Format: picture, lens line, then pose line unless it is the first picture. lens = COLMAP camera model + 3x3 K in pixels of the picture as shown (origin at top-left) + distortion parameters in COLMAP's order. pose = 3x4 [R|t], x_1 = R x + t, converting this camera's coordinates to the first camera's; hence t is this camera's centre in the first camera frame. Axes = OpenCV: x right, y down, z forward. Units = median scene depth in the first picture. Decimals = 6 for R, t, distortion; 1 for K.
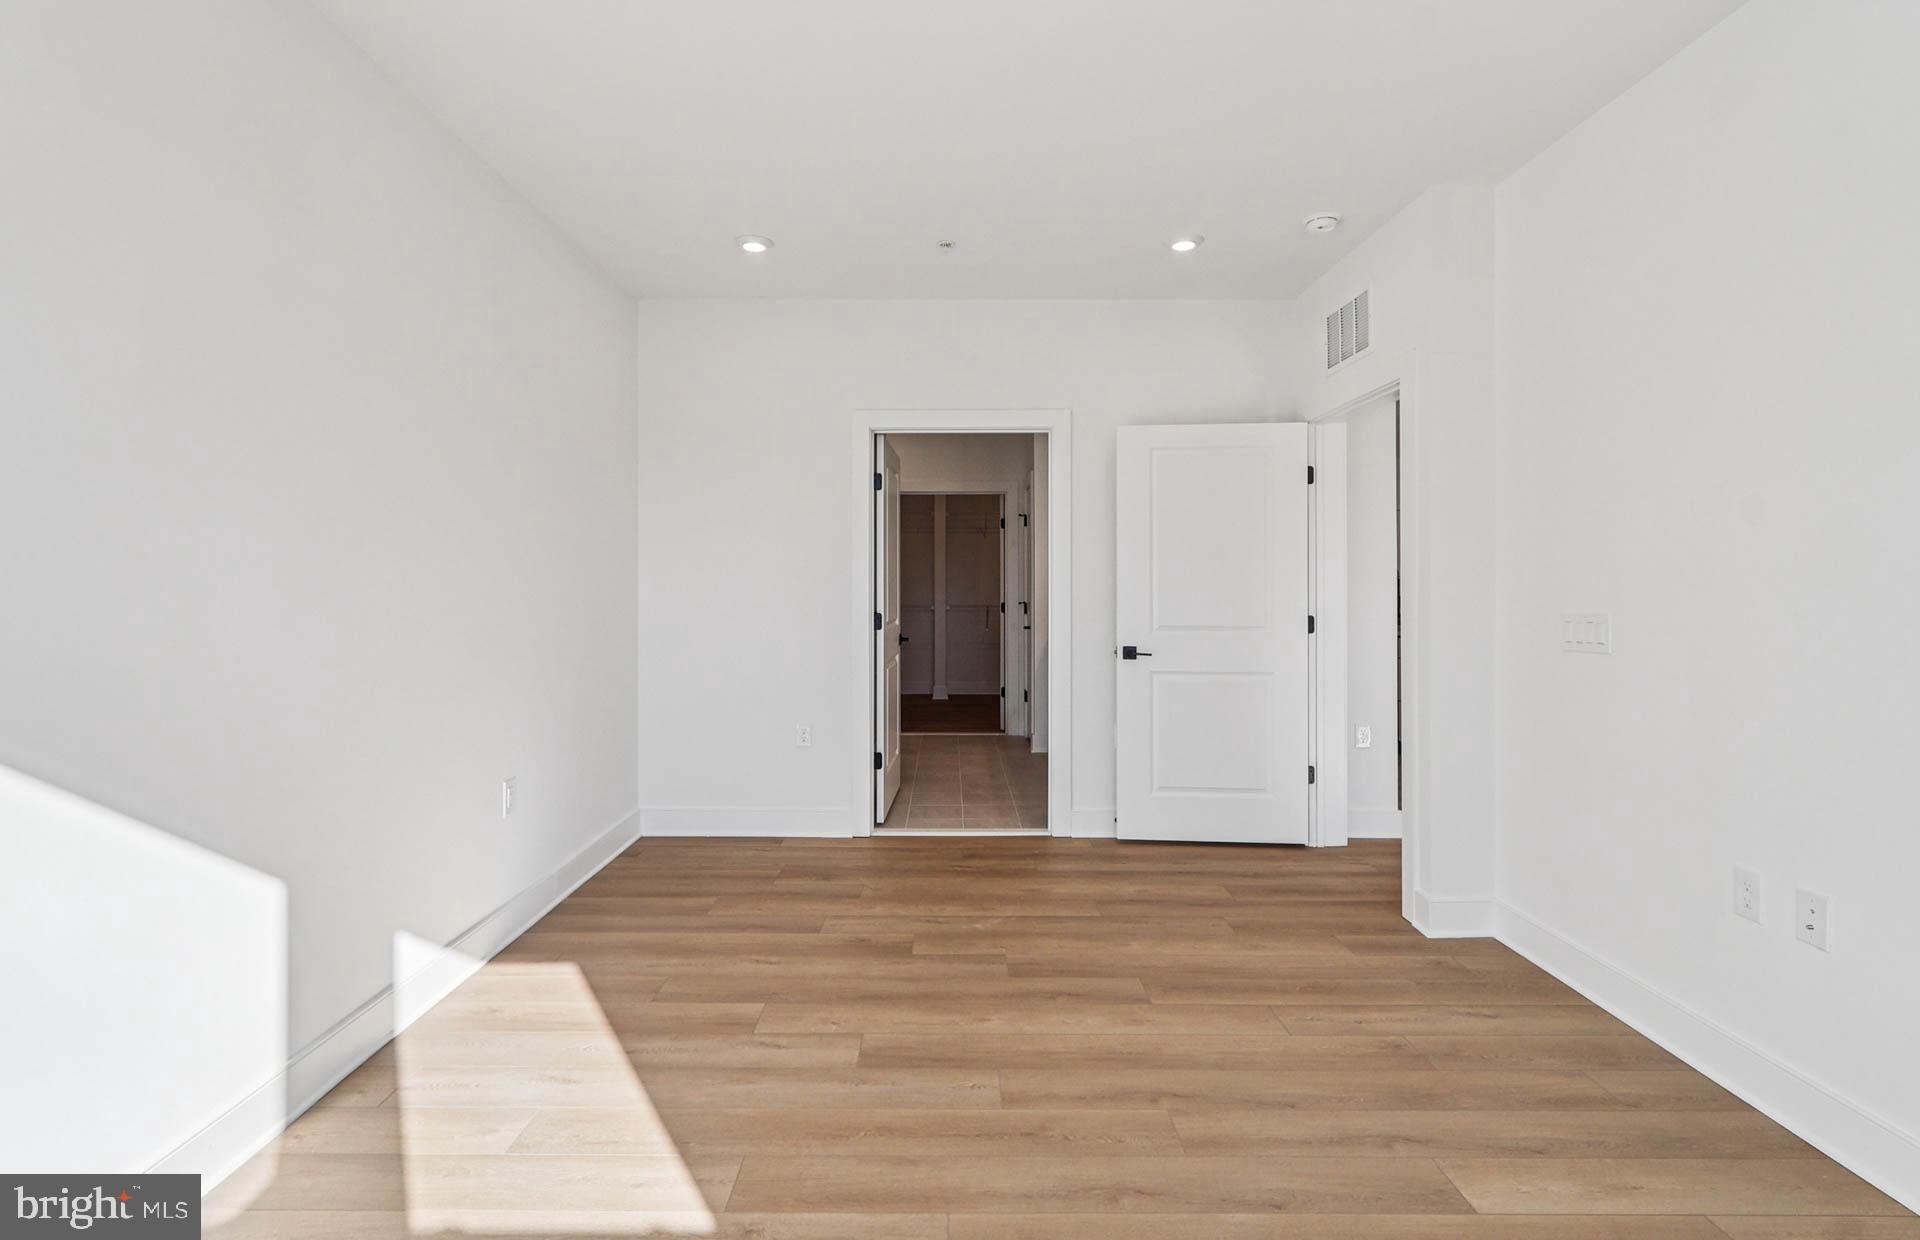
lens RADIAL K [[932.4, 0, 968.2], [0, 932.4, 589.9], [0, 0, 1]] dist [-0.001827, -0.000253]
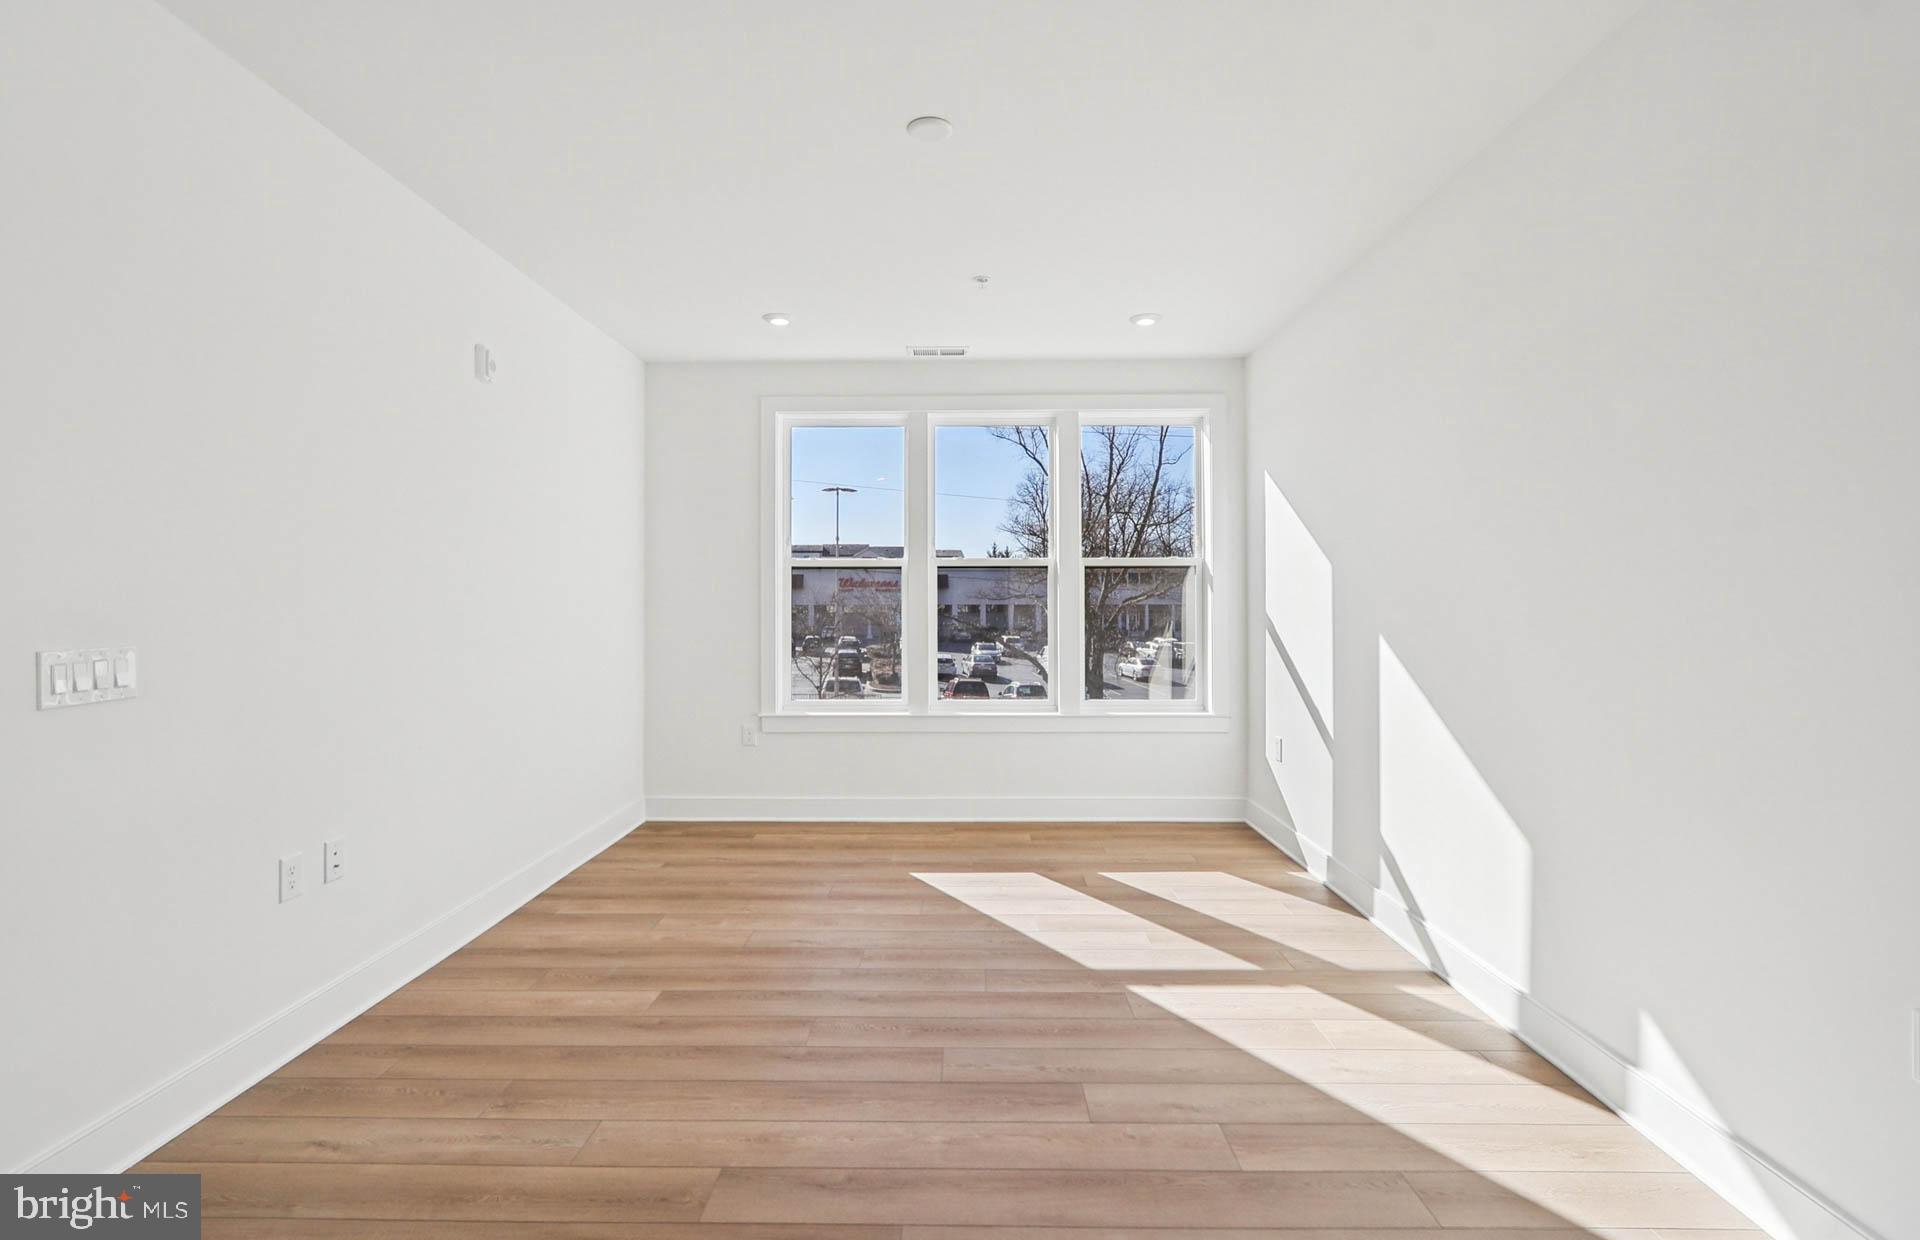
lens RADIAL K [[932.4, 0, 968.2], [0, 932.4, 589.9], [0, 0, 1]] dist [-0.001827, -0.000253]
pose [[-0.999769, 0.003350, 0.021210, -0.020729], [0.003248, 0.999983, -0.004836, -0.017671], [-0.021226, -0.004766, -0.999763, 1.997675]]
